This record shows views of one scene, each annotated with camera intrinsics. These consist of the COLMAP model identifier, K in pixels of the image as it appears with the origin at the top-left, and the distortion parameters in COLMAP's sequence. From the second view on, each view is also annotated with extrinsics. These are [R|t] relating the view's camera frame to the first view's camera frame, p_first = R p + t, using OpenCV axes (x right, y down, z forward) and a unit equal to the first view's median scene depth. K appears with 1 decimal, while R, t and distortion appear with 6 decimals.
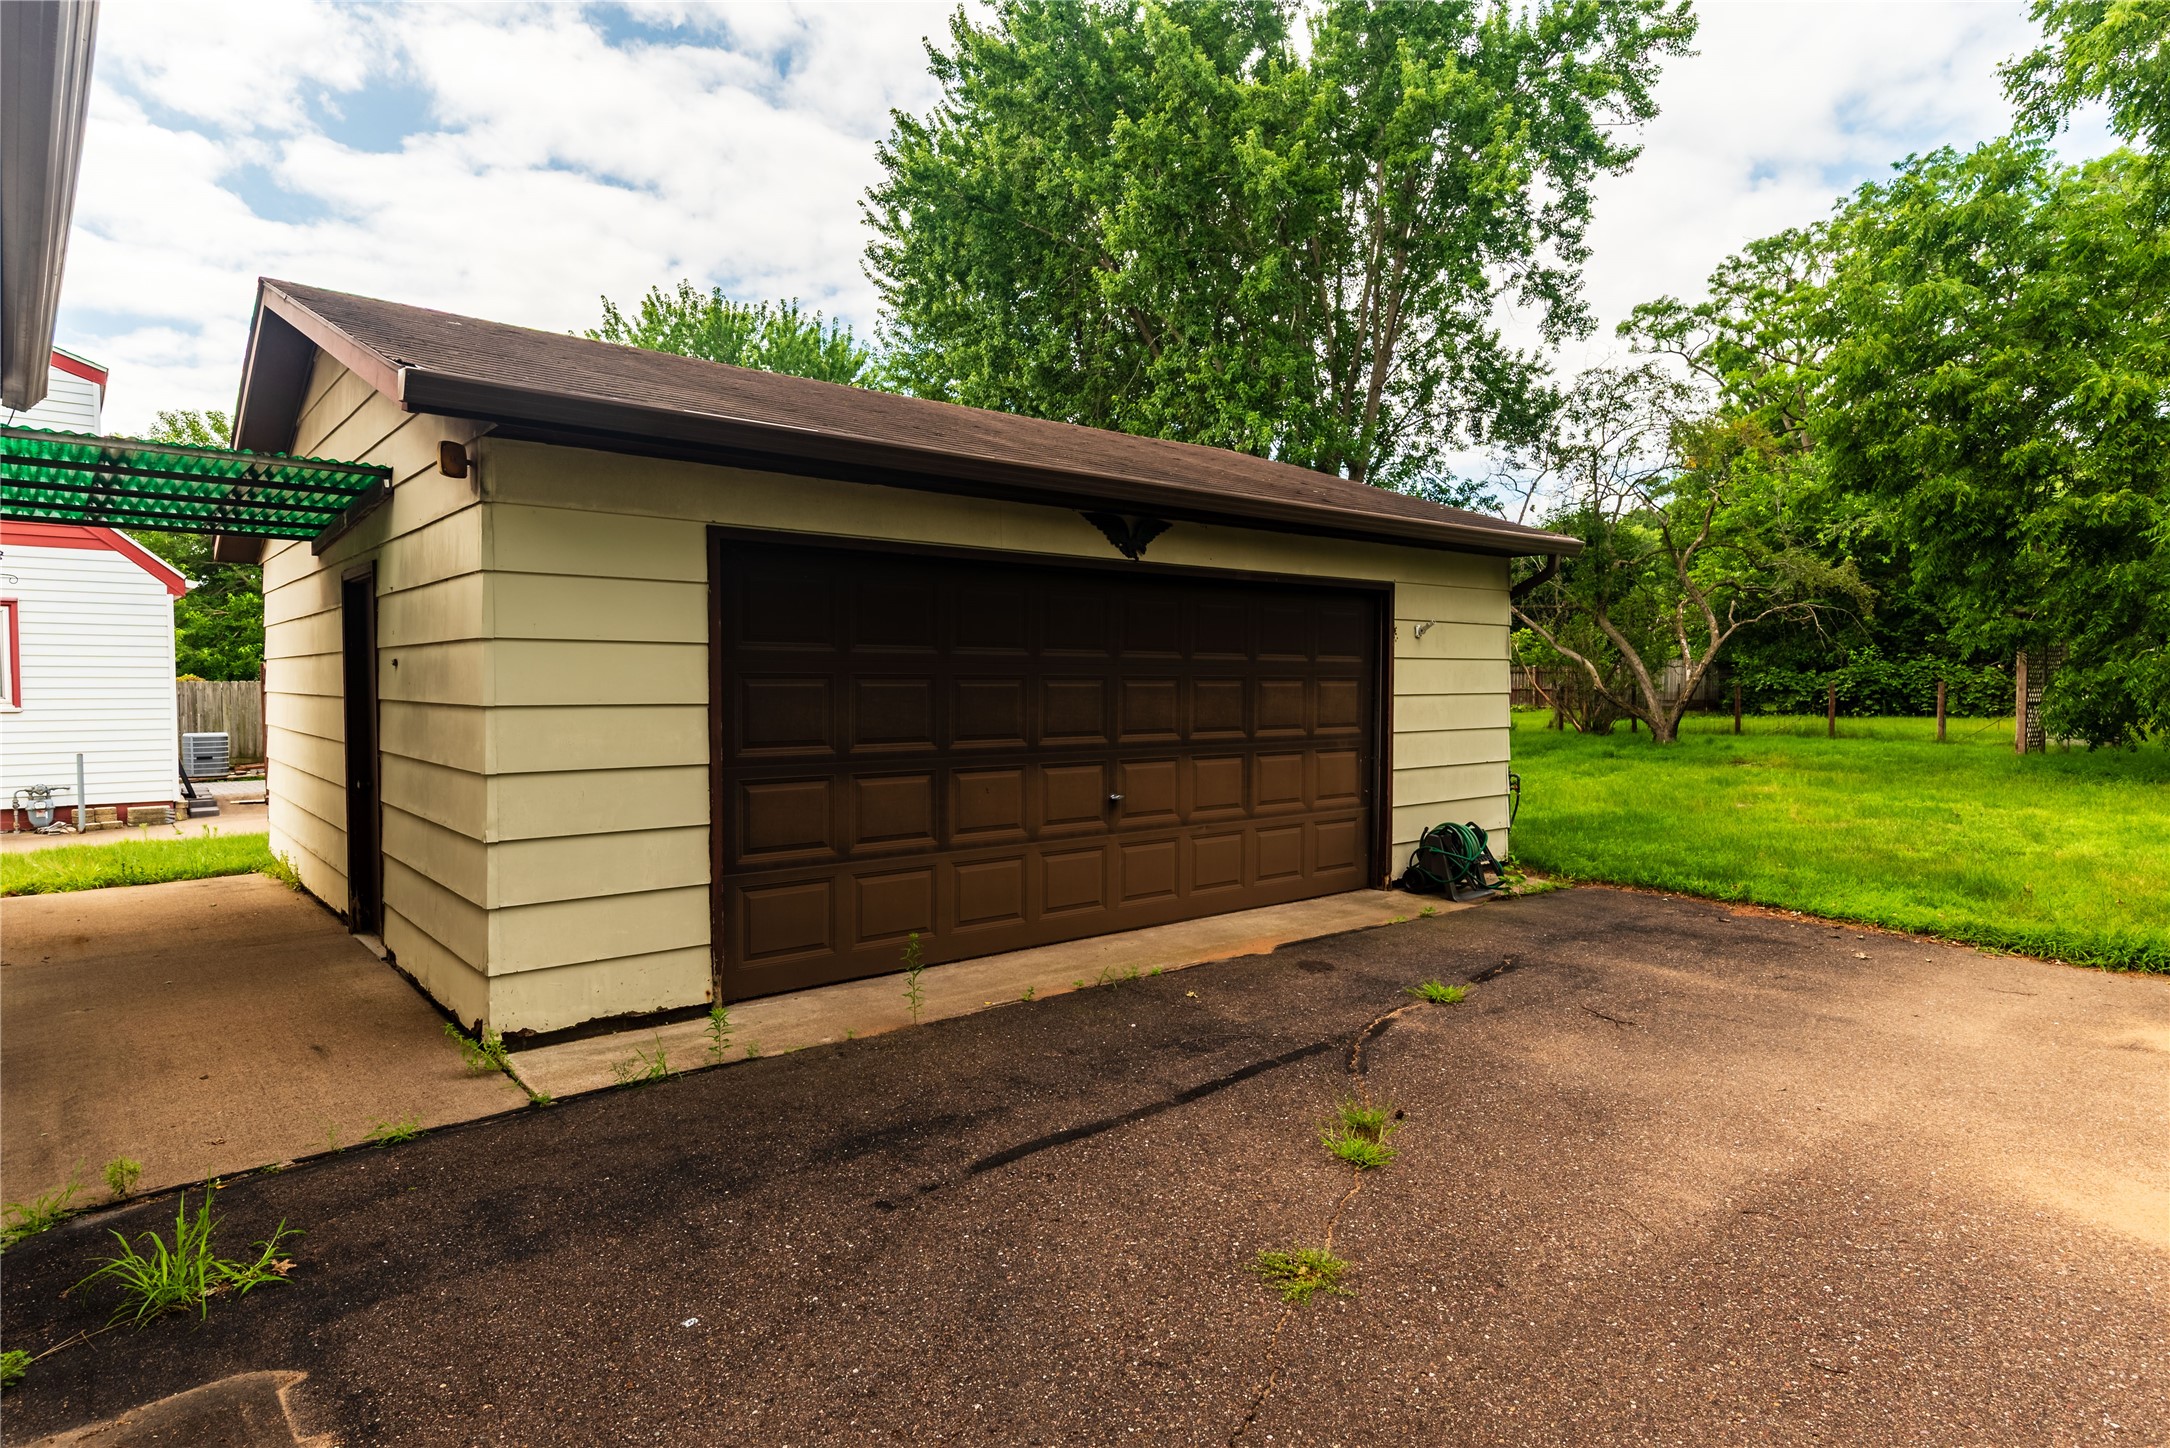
lens RADIAL K [[1198.3, 0, 1080.7], [0, 1198.3, 723.1], [0, 0, 1]] dist [0.018998, -0.000344]
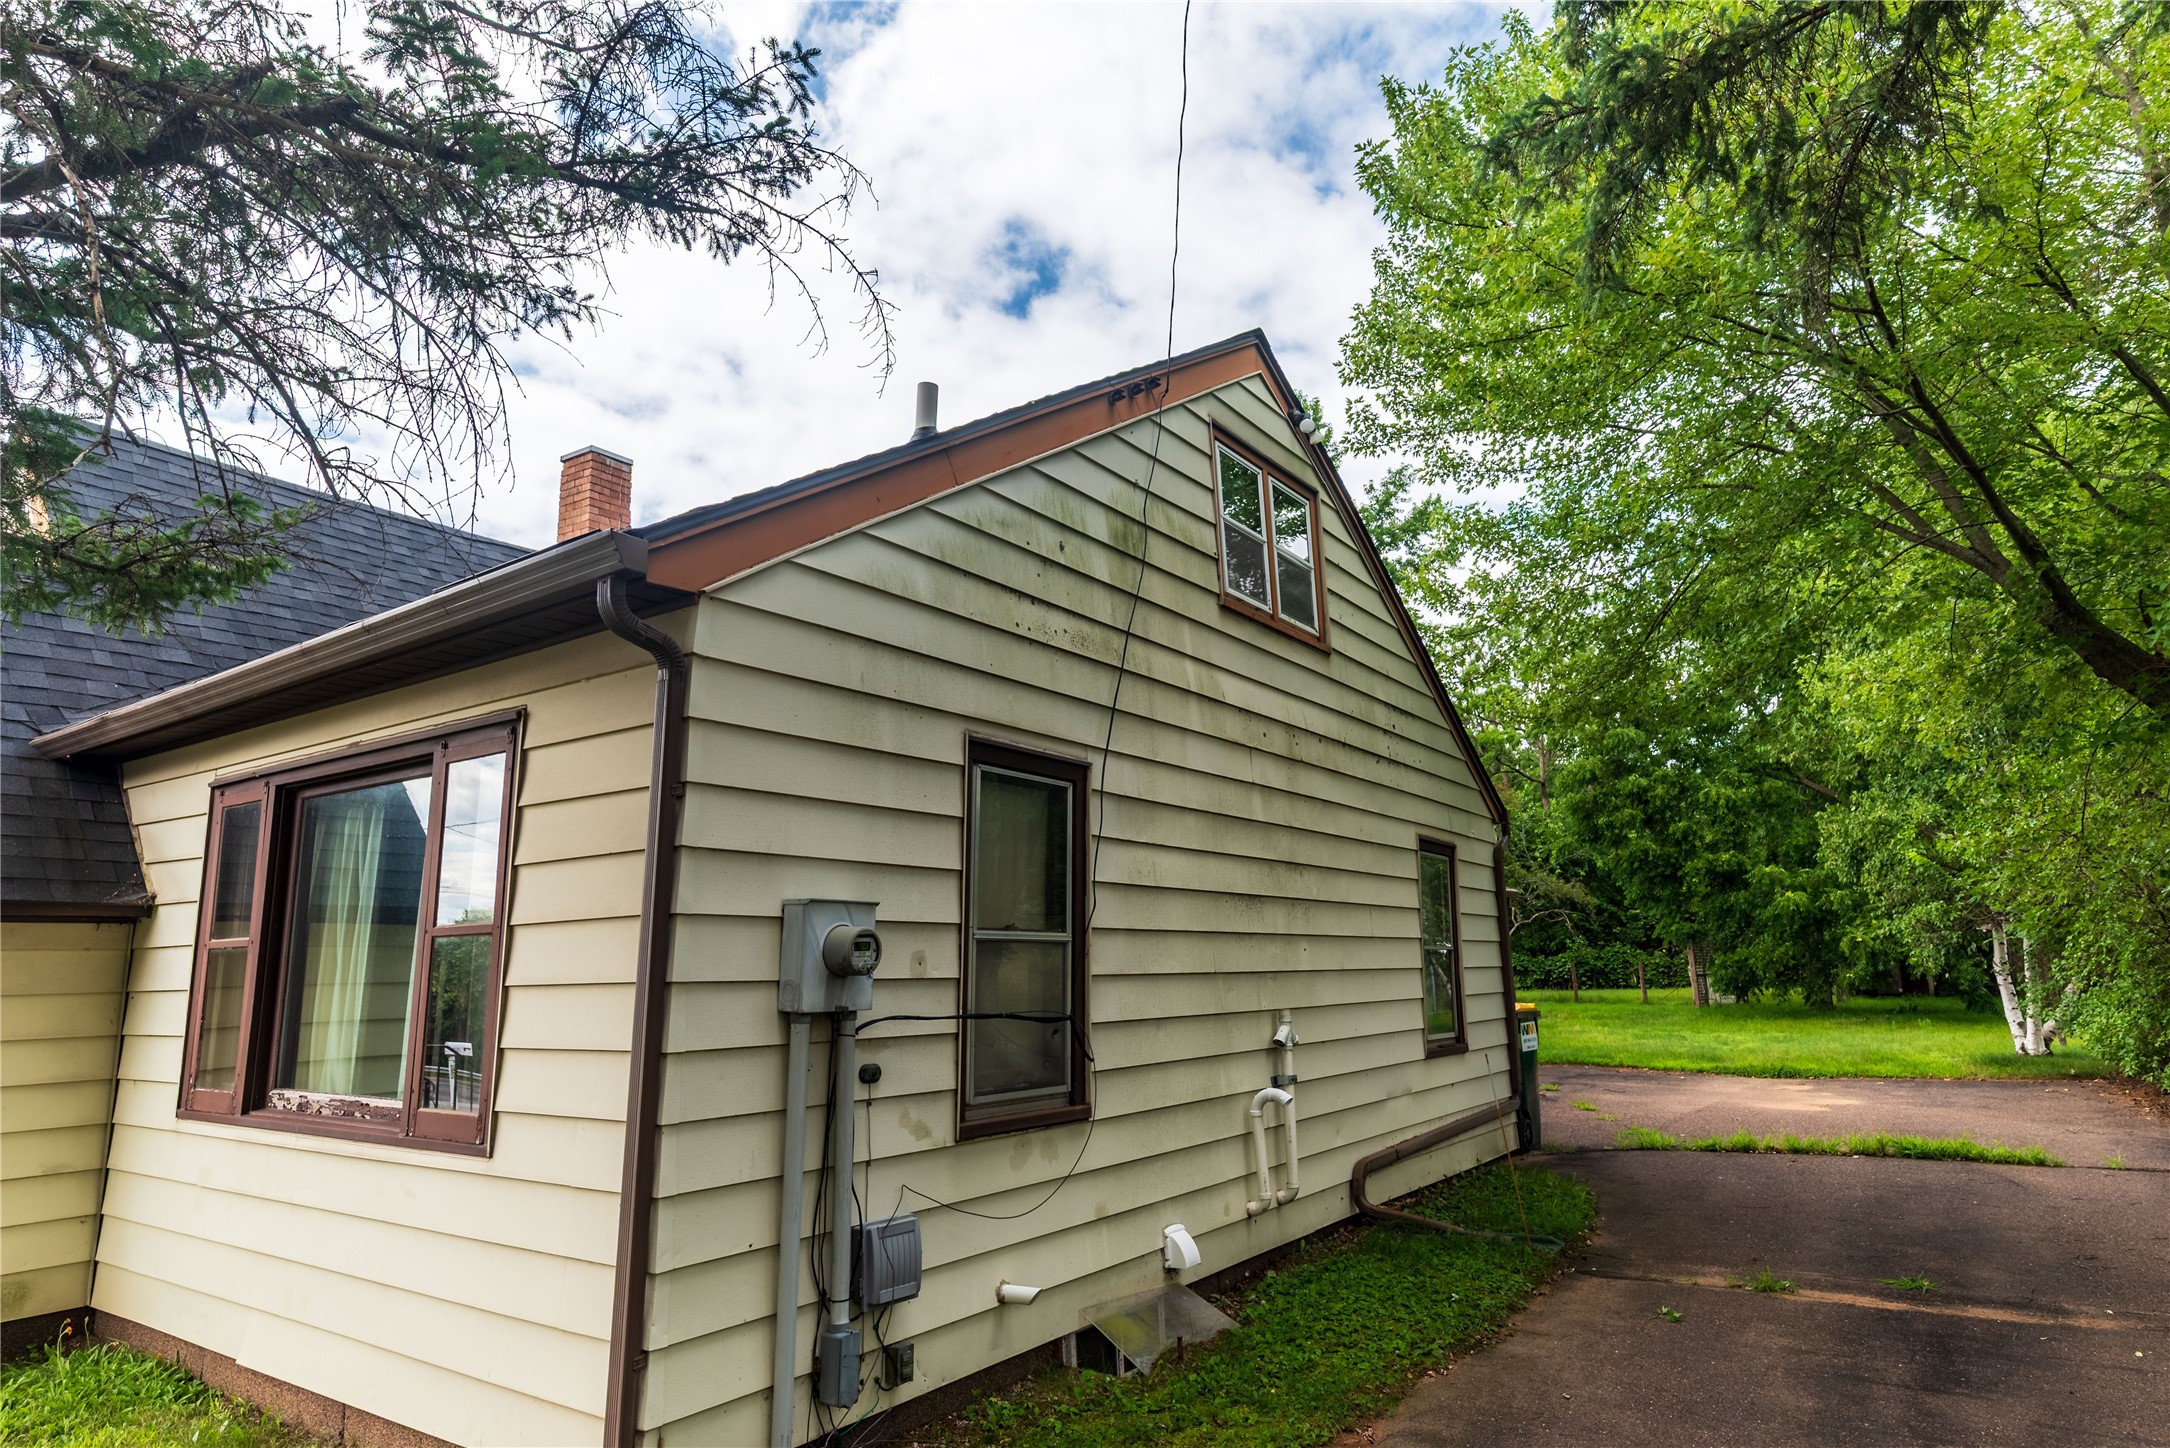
lens RADIAL K [[1235.4, 0, 1085.0], [0, 1235.4, 724.0], [0, 0, 1]] dist [0.024204, 0.000095]
pose [[0.971561, 0.031759, 0.234651, -0.308700], [0.023472, 0.973167, -0.228899, 0.014111], [-0.235624, 0.227897, 0.944746, -0.336916]]
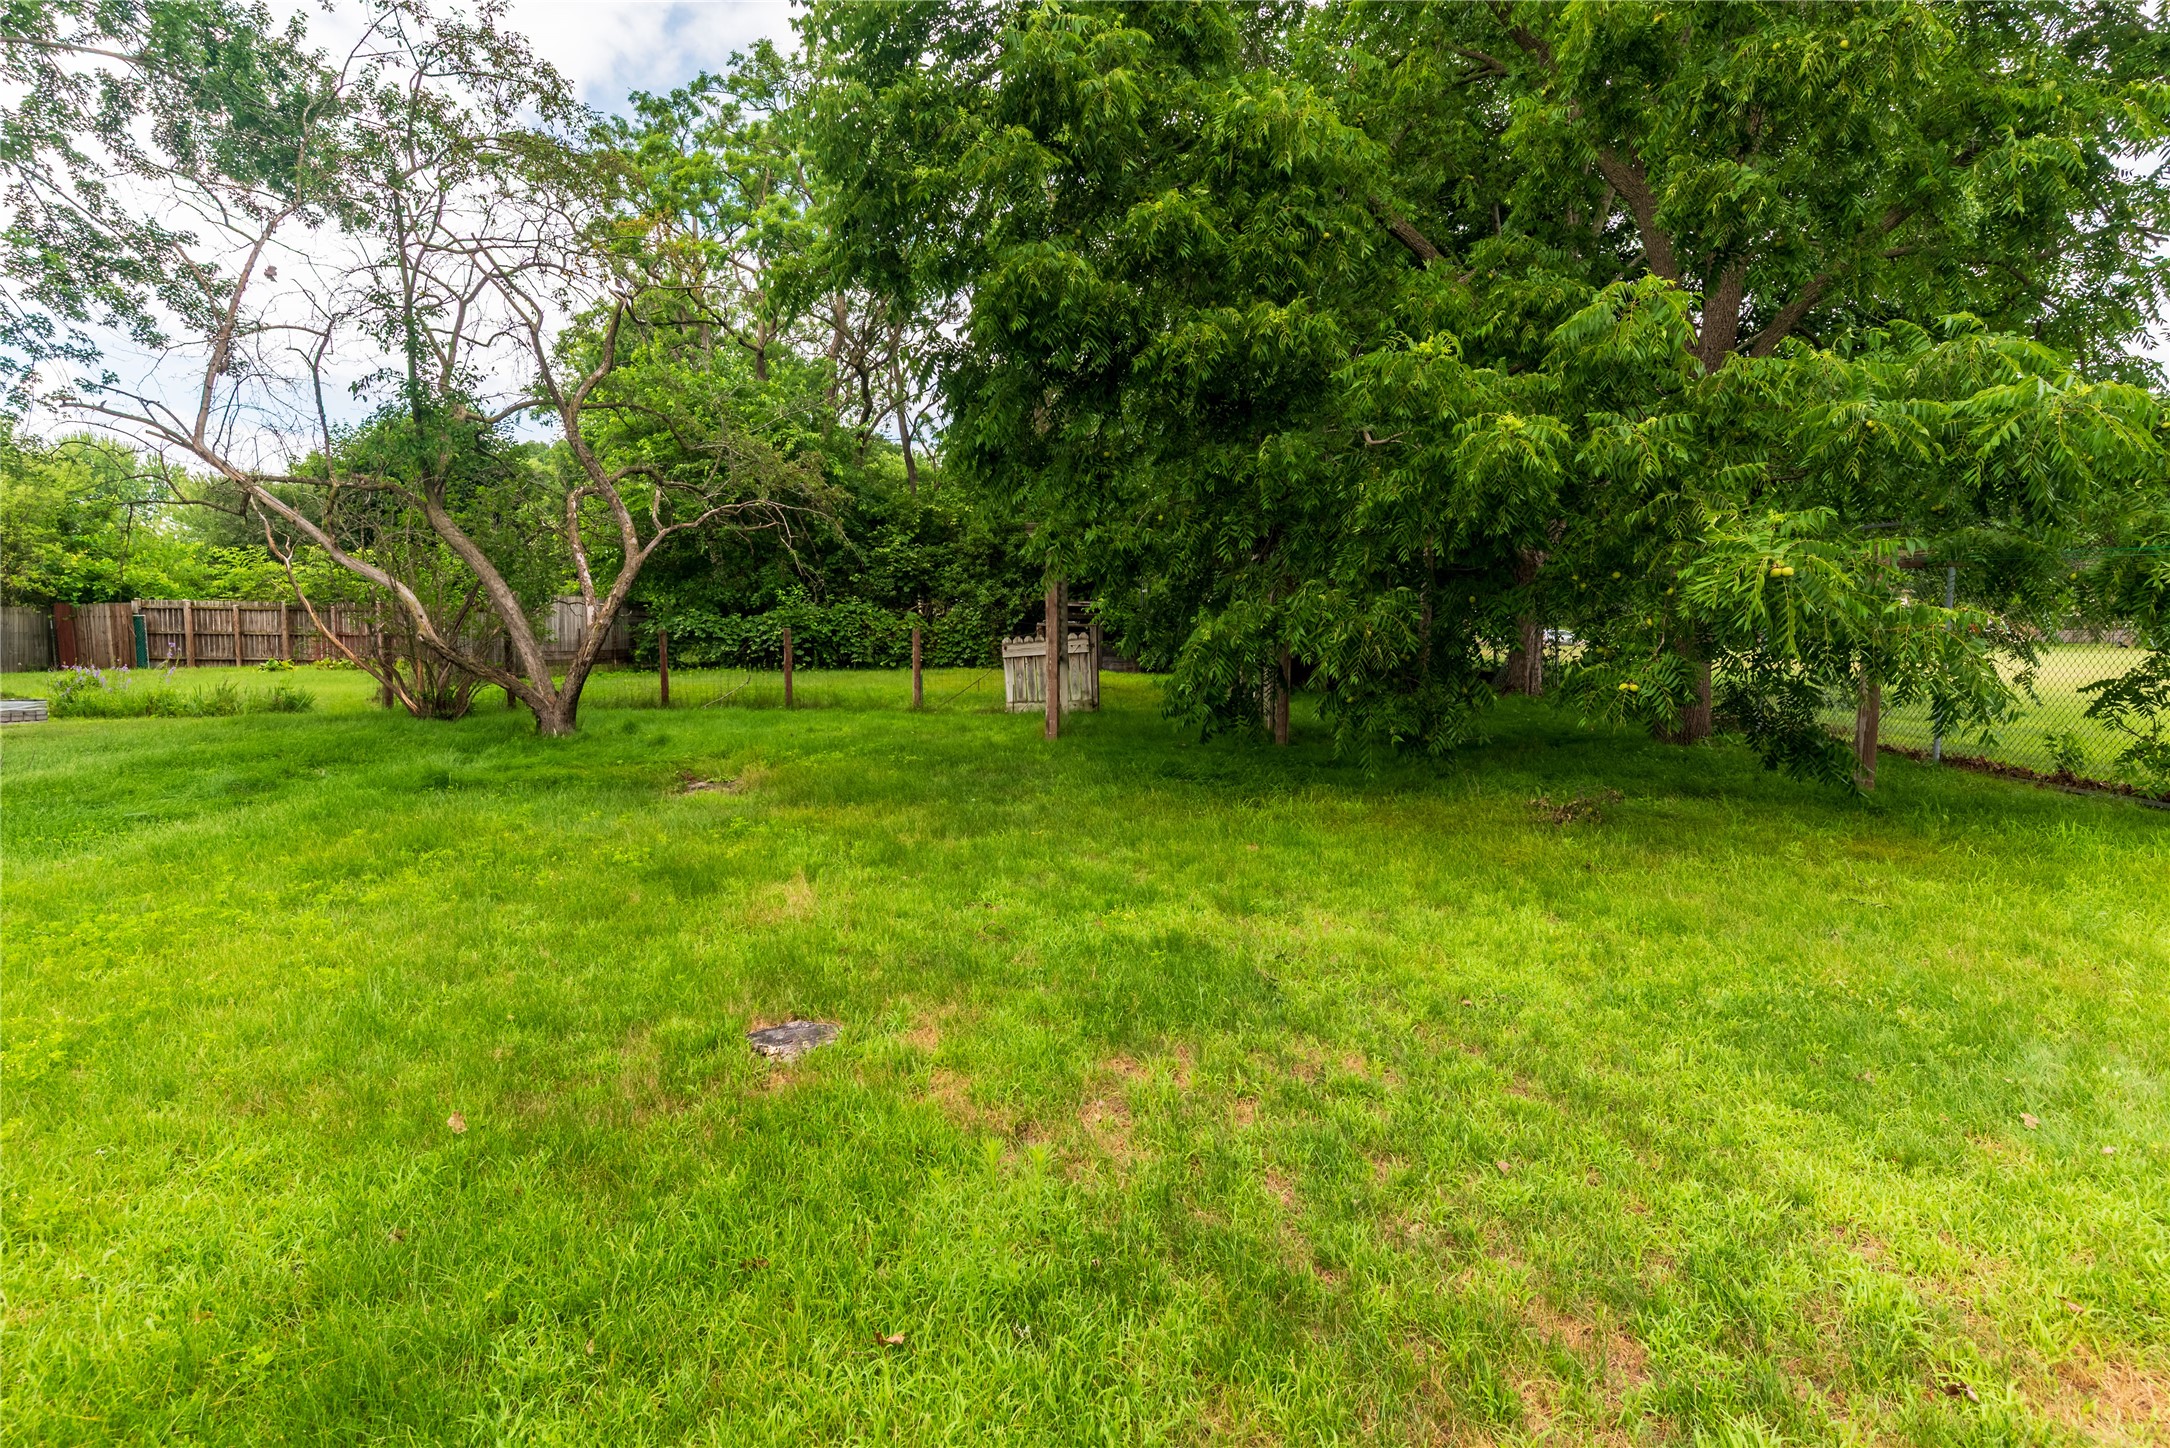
lens RADIAL K [[1198.3, 0, 1080.7], [0, 1198.3, 723.1], [0, 0, 1]] dist [0.018998, -0.000344]
pose [[0.658119, -0.054737, 0.750921, 0.214718], [0.019185, 0.998249, 0.055952, -0.015629], [-0.752669, -0.022417, 0.658017, 0.425127]]
